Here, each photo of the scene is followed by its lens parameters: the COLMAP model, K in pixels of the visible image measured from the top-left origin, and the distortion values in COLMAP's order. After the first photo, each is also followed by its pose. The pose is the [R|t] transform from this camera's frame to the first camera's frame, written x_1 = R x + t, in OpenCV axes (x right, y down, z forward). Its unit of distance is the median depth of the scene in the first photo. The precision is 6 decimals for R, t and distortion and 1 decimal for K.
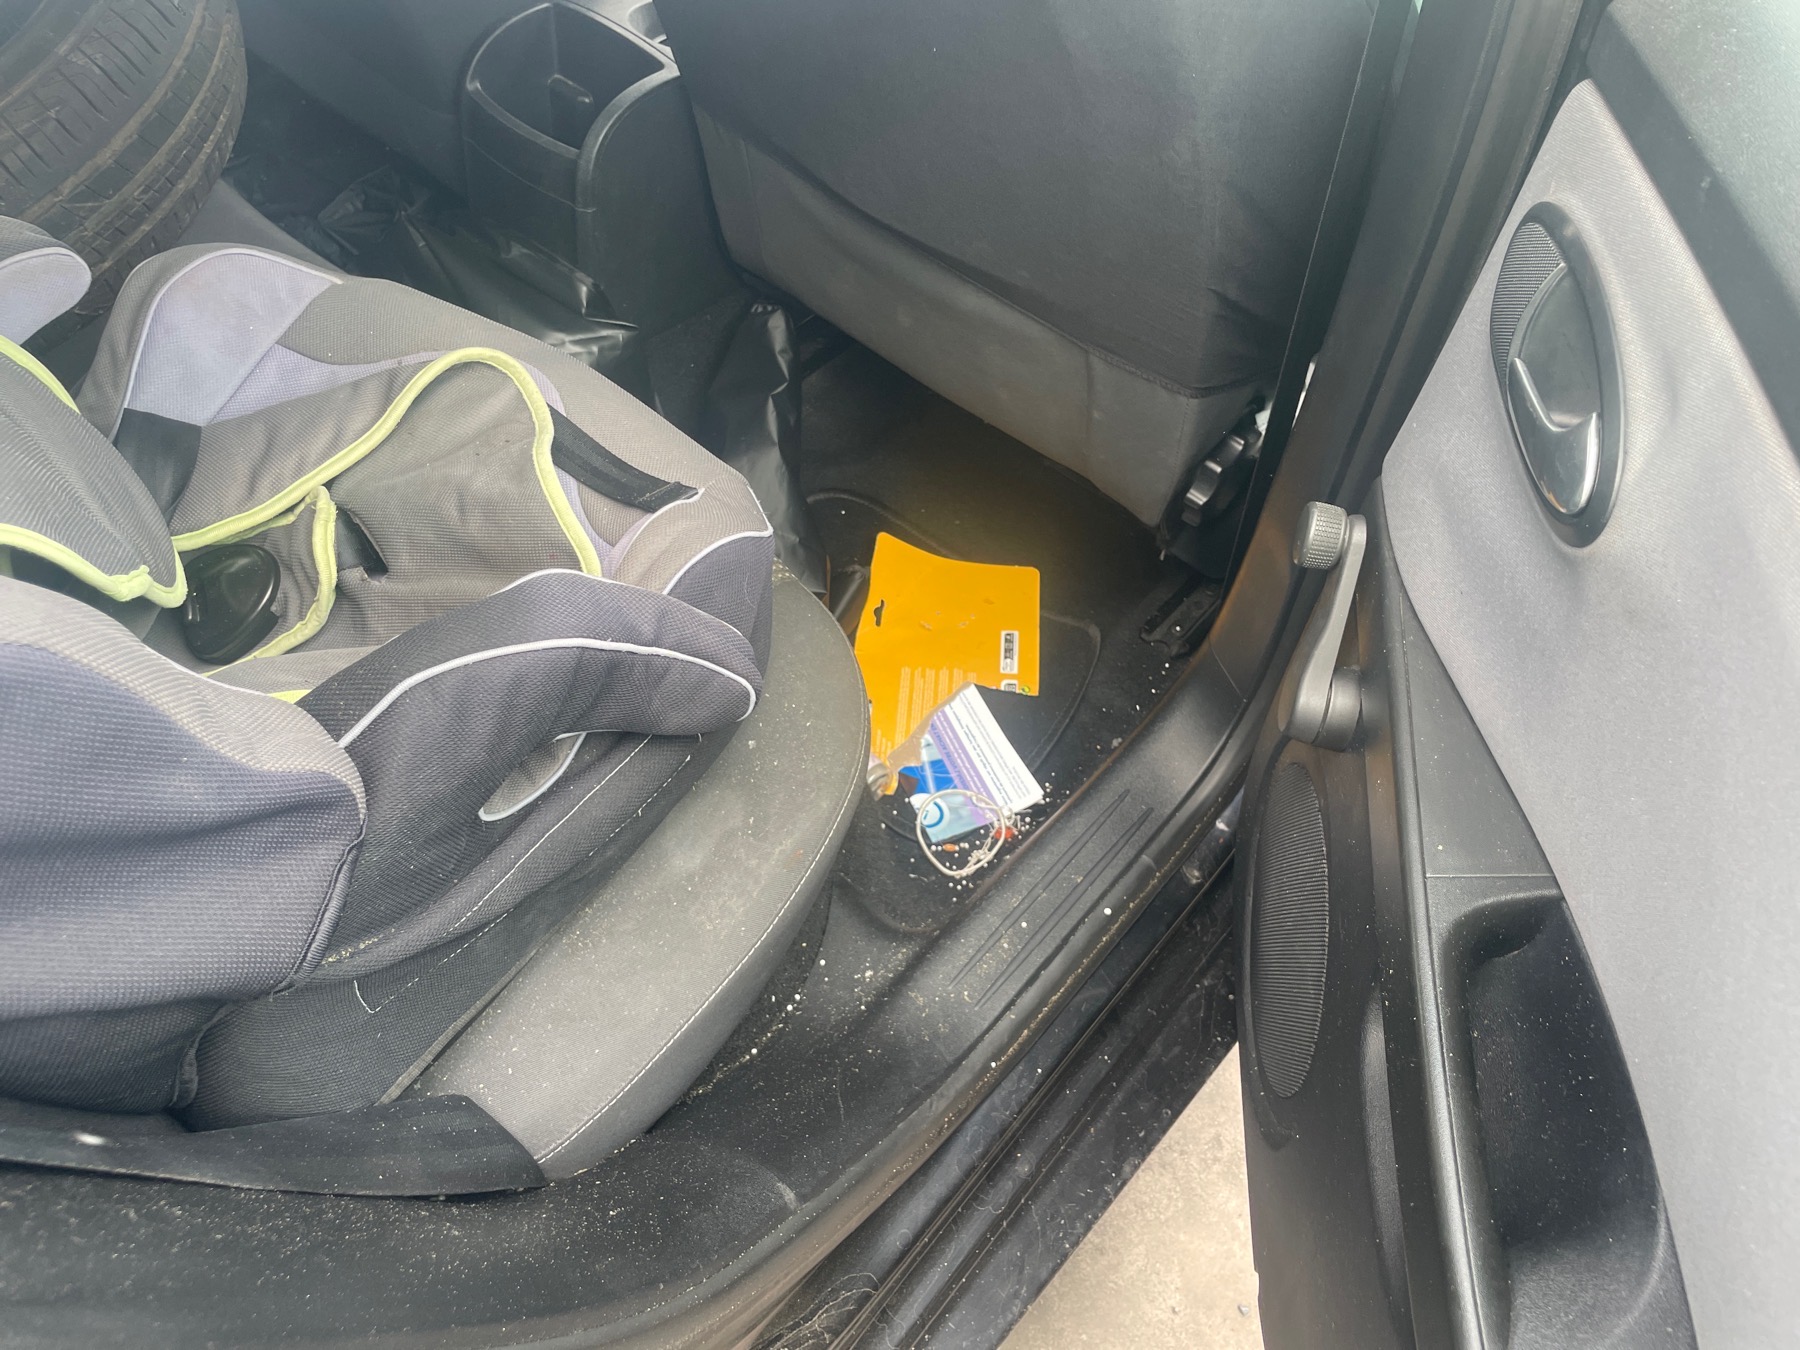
lens RADIAL K [[1283.4, 0, 933.3], [0, 1283.4, 730.8], [0, 0, 1]] dist [0.066664, -0.081812]
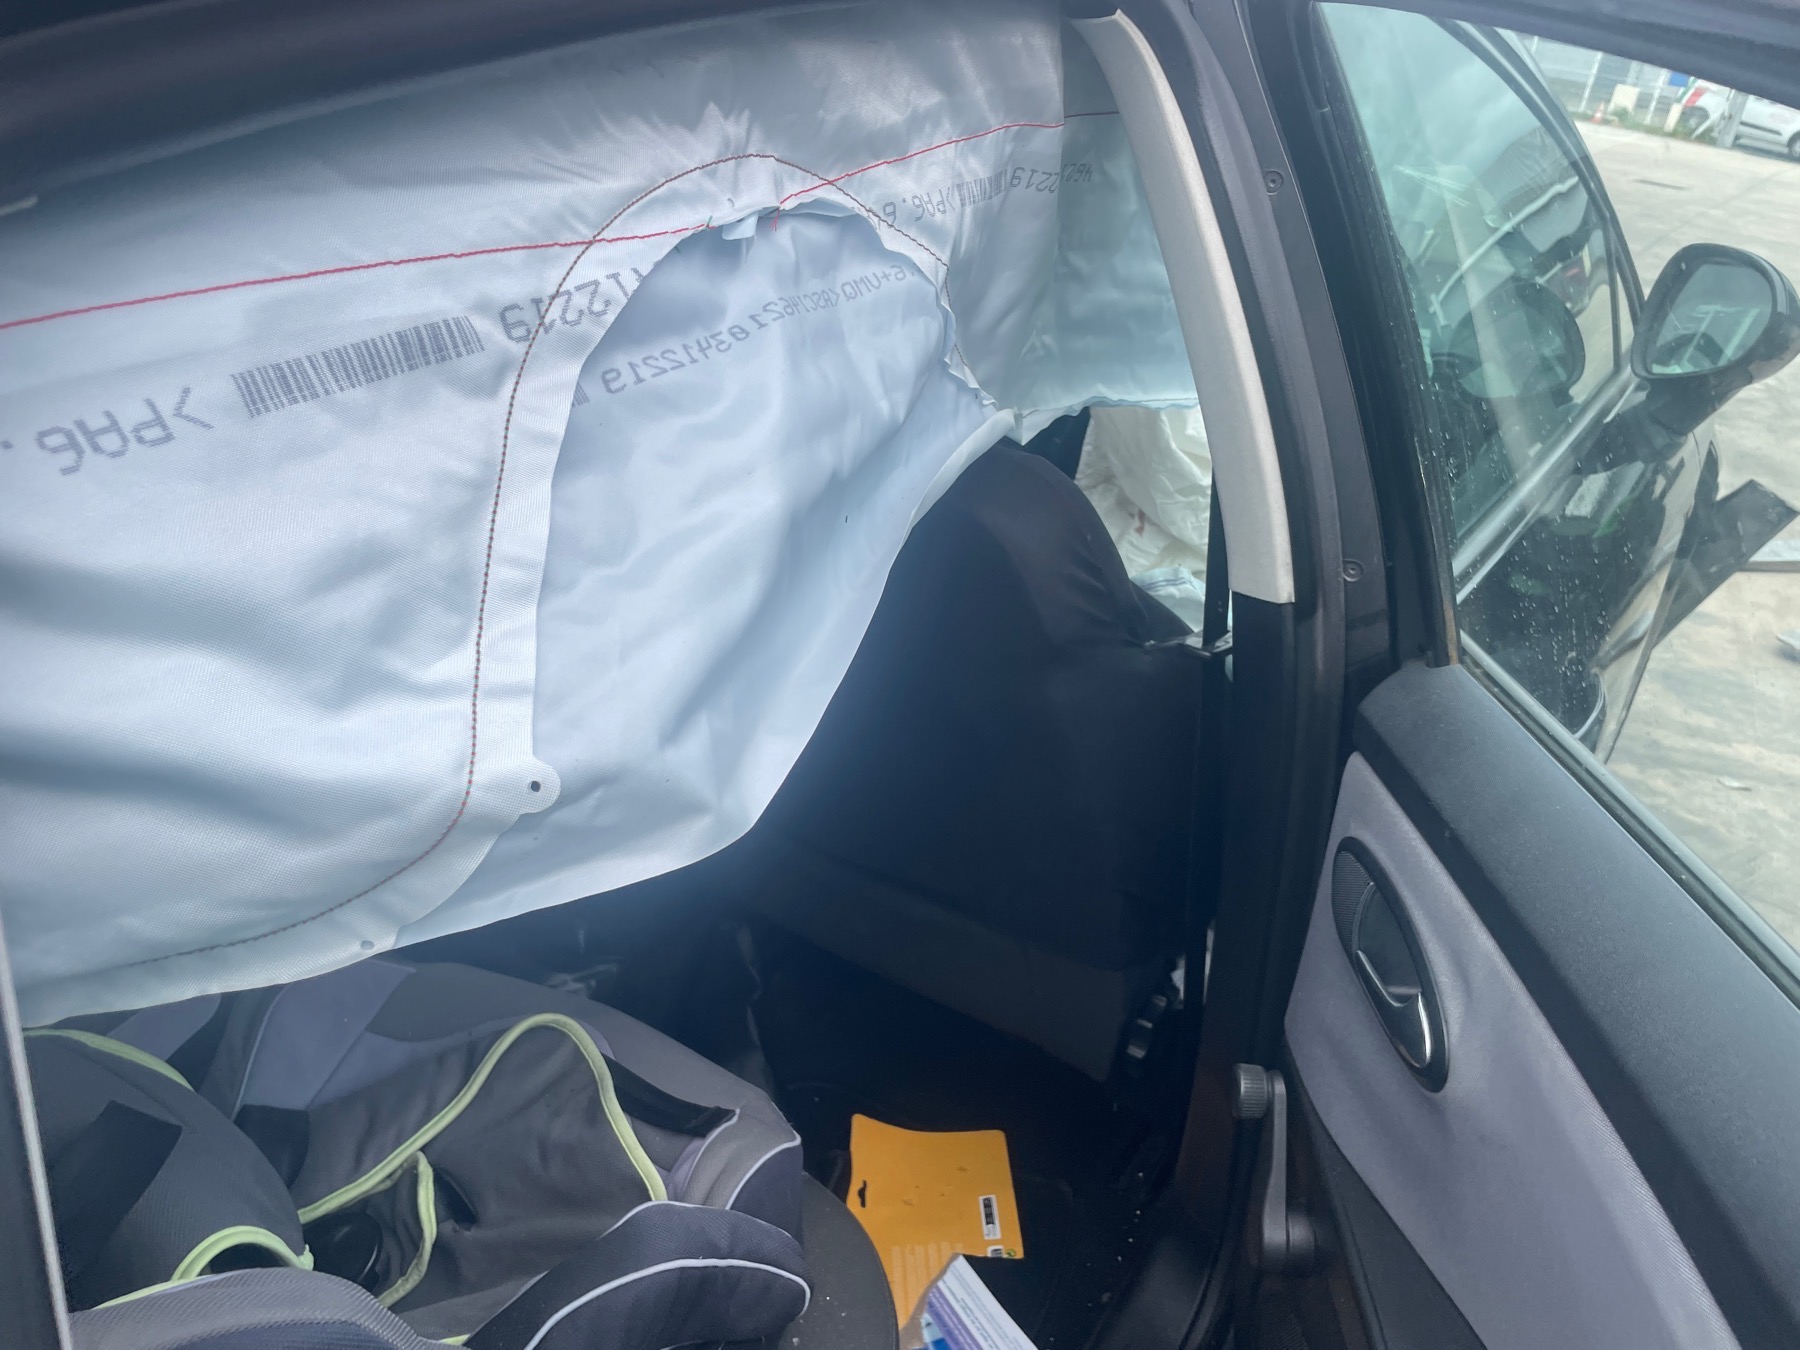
lens RADIAL K [[1283.4, 0, 933.3], [0, 1283.4, 730.8], [0, 0, 1]] dist [0.066664, -0.081812]
pose [[0.991624, -0.098320, 0.083756, -0.066191], [0.123973, 0.906448, -0.403711, -0.000444], [-0.036228, 0.410713, 0.911045, -0.242781]]
